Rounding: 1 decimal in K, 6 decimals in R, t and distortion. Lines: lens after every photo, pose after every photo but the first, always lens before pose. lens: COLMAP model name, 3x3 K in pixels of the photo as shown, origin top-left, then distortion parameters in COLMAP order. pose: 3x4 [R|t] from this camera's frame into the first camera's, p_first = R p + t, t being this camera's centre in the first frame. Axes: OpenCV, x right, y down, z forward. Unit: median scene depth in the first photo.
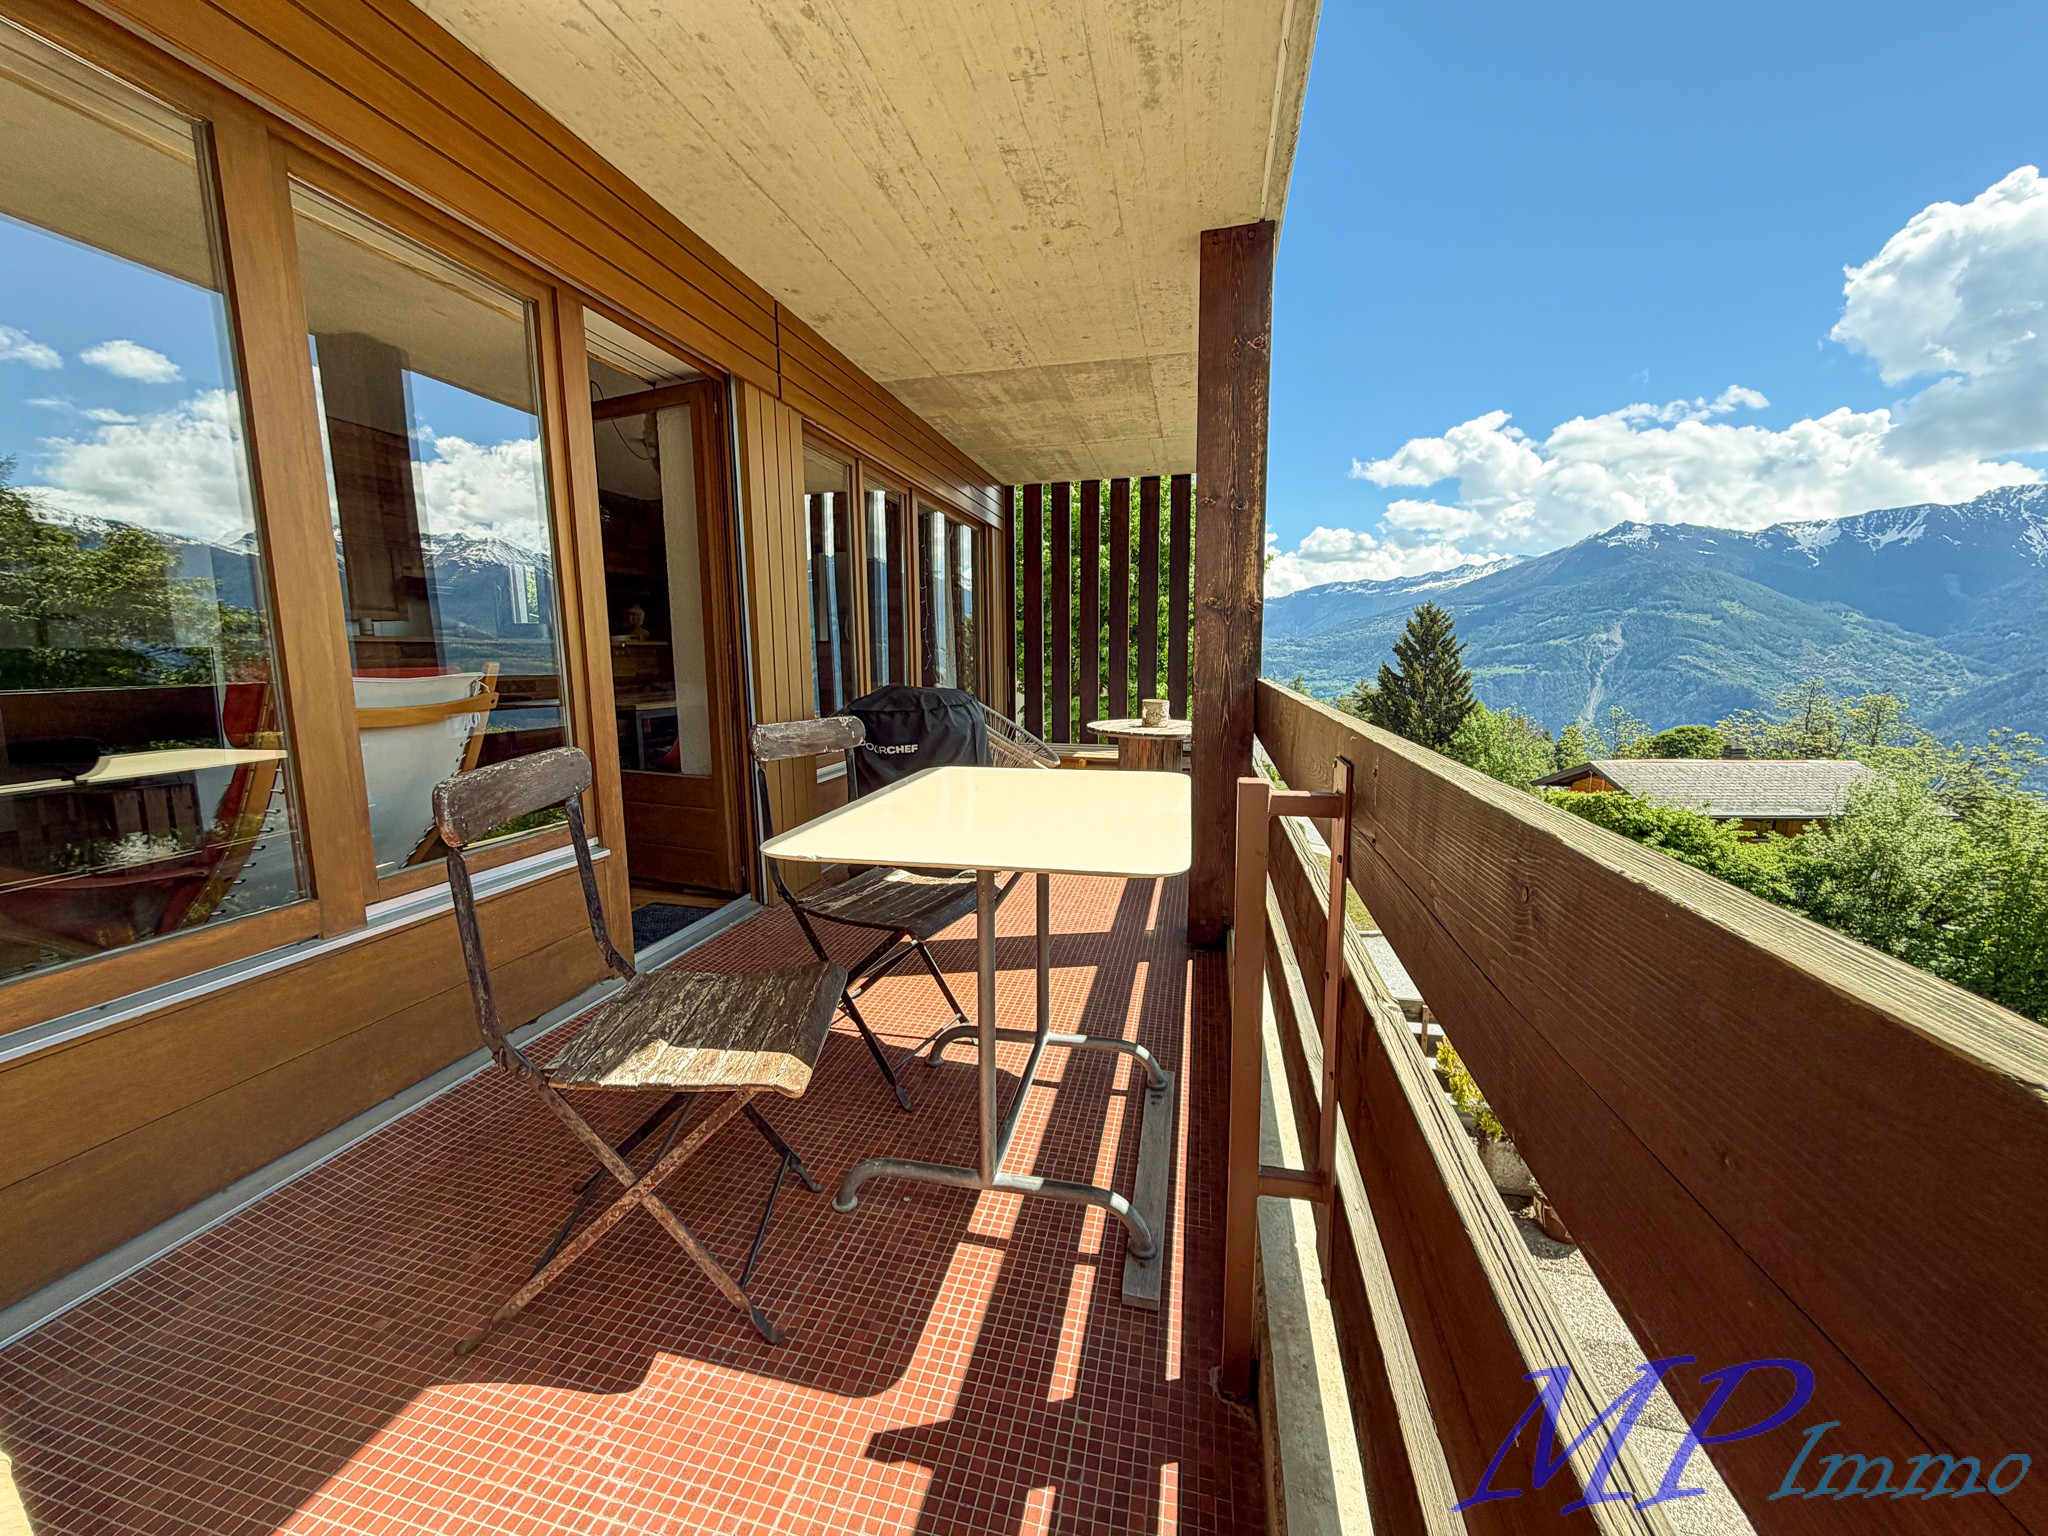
lens RADIAL K [[828.7, 0, 1025.1], [0, 828.7, 770.5], [0, 0, 1]] dist [0.000272, 0.000037]
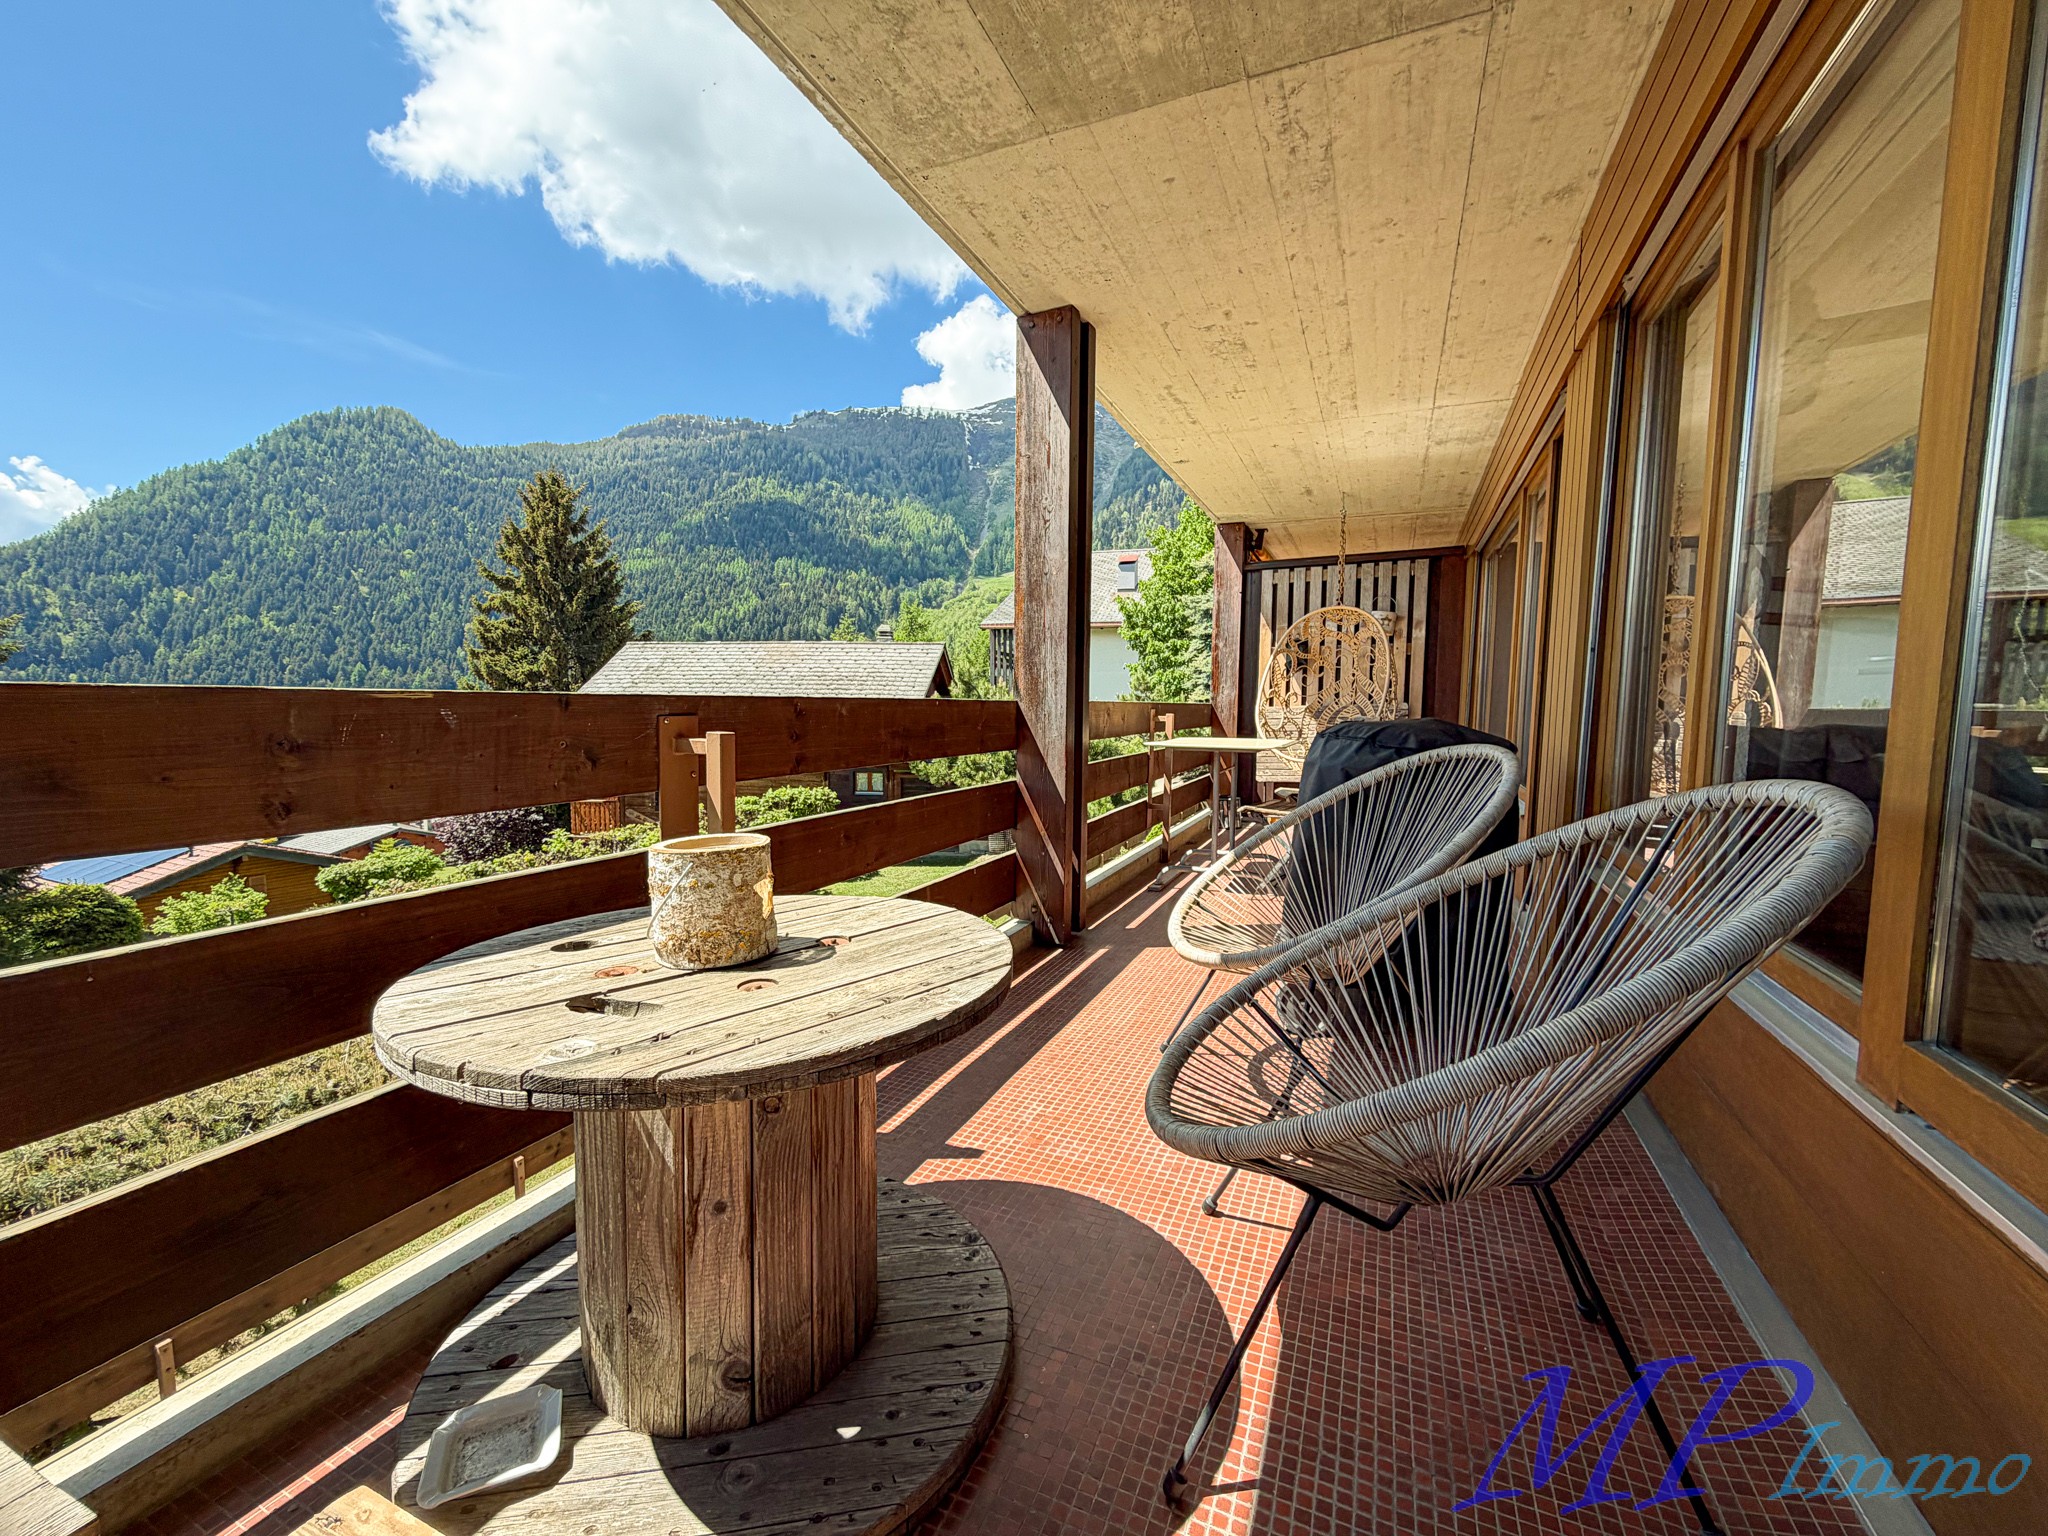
lens RADIAL K [[828.7, 0, 1024.6], [0, 828.7, 769.4], [0, 0, 1]] dist [0.000272, 0.000037]
pose [[-0.979357, -0.023928, 0.200715, 0.052856], [0.020799, 0.975769, 0.217813, -0.271643], [-0.201063, 0.217492, -0.955129, 2.144218]]
